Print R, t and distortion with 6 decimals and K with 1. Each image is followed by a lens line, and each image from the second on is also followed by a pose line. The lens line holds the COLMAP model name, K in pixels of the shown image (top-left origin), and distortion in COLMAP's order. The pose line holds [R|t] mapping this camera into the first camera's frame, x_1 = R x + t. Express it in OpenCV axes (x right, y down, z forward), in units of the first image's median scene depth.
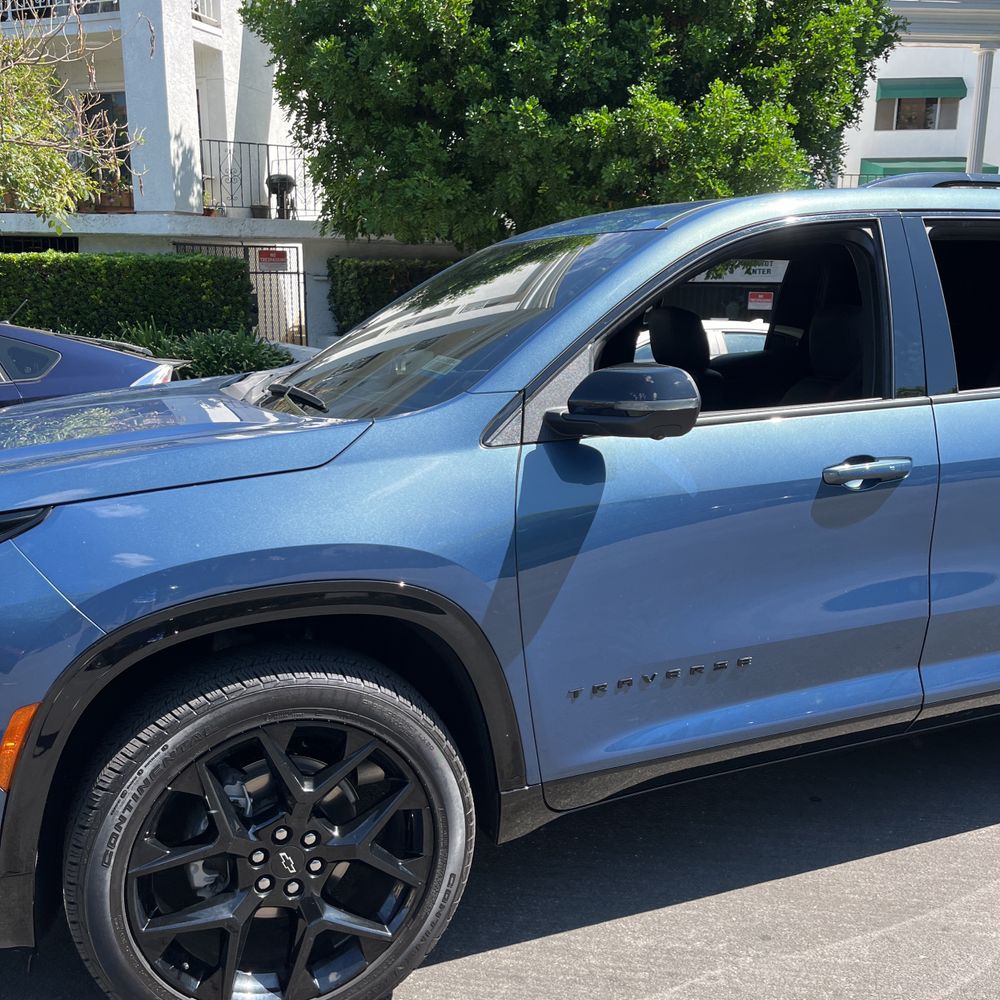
lens RADIAL K [[1022.1, 0, 491.4], [0, 1022.1, 498.5], [0, 0, 1]] dist [0.031088, -0.012358]
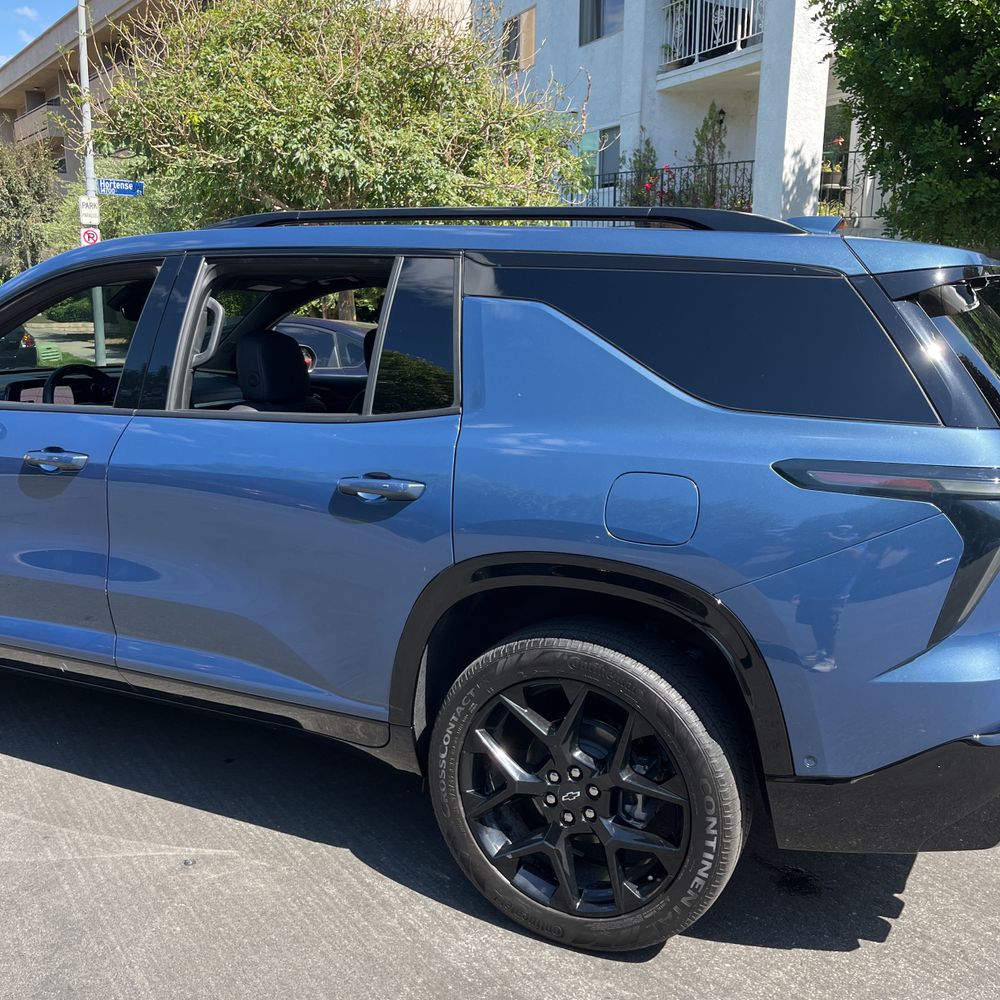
lens RADIAL K [[1024.6, 0, 500.0], [0, 1024.6, 500.0], [0, 0, 1]] dist [0.025855, 0.009386]
pose [[0.670044, 0.155512, -0.725849, 0.396745], [-0.158867, 0.985196, 0.064425, -0.034995], [0.725122, 0.072146, 0.684831, 0.126255]]
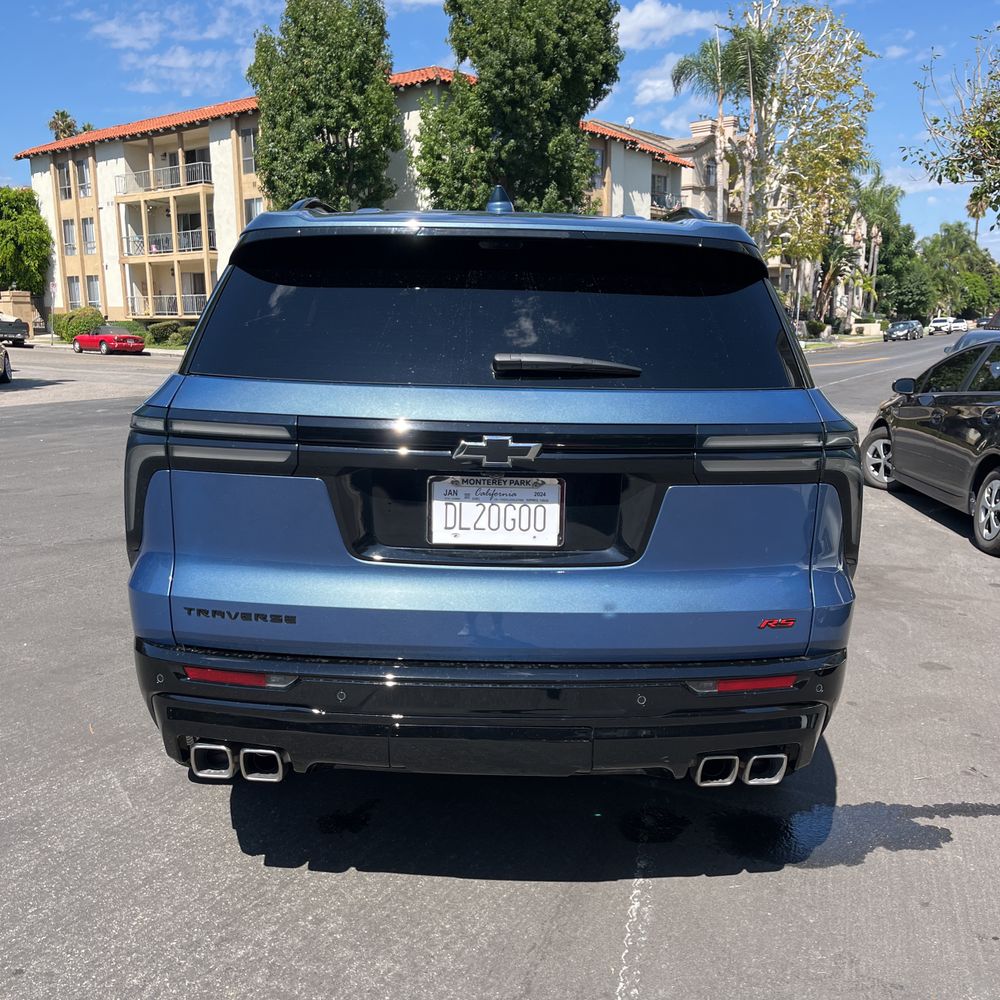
lens RADIAL K [[1024.6, 0, 500.0], [0, 1024.6, 500.0], [0, 0, 1]] dist [0.025855, 0.009386]
pose [[-0.373805, 0.156855, -0.914148, 0.502397], [-0.194351, 0.950470, 0.242560, -0.096346], [0.906916, 0.268336, -0.324806, 0.495237]]
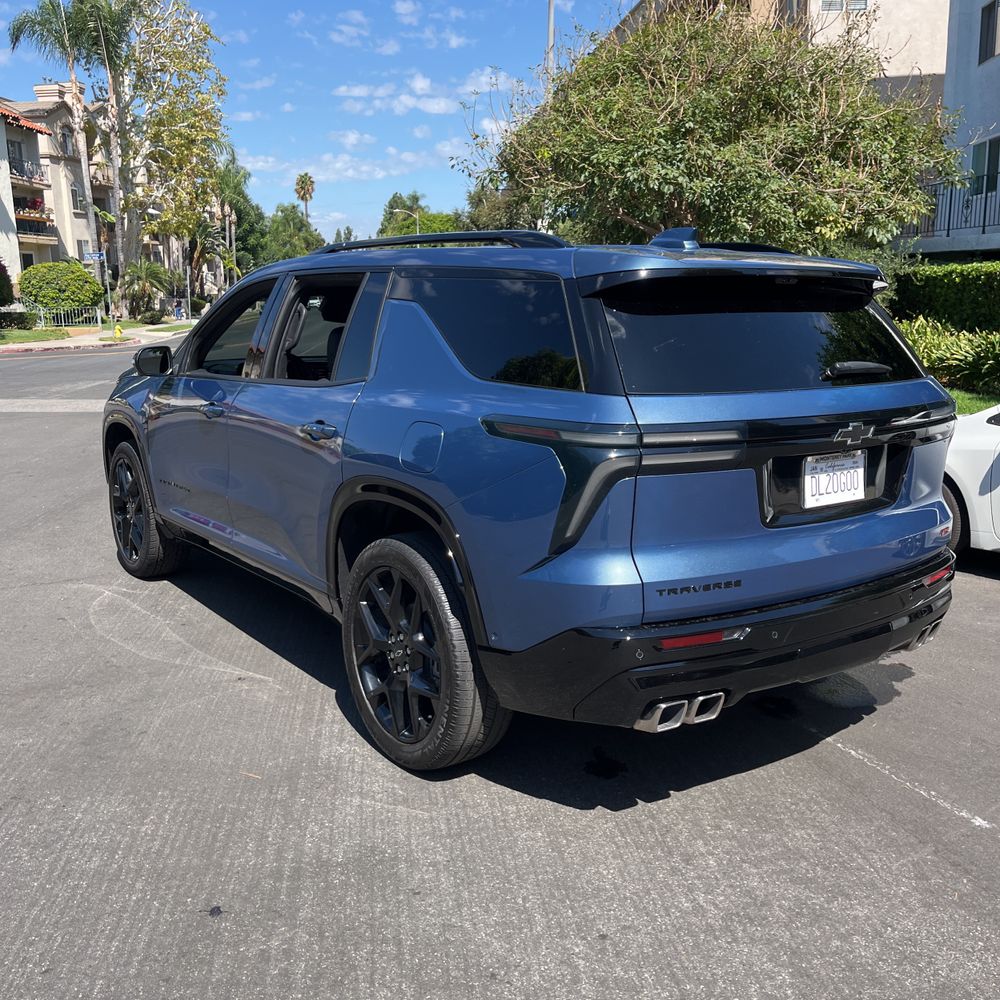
lens RADIAL K [[1031.5, 0, 498.3], [0, 1031.5, 481.0], [0, 0, 1]] dist [0.034332, -0.017176]
pose [[0.234537, 0.170186, -0.957094, 0.570499], [-0.187631, 0.973968, 0.127207, -0.058876], [0.953827, 0.149746, 0.260364, 0.244528]]
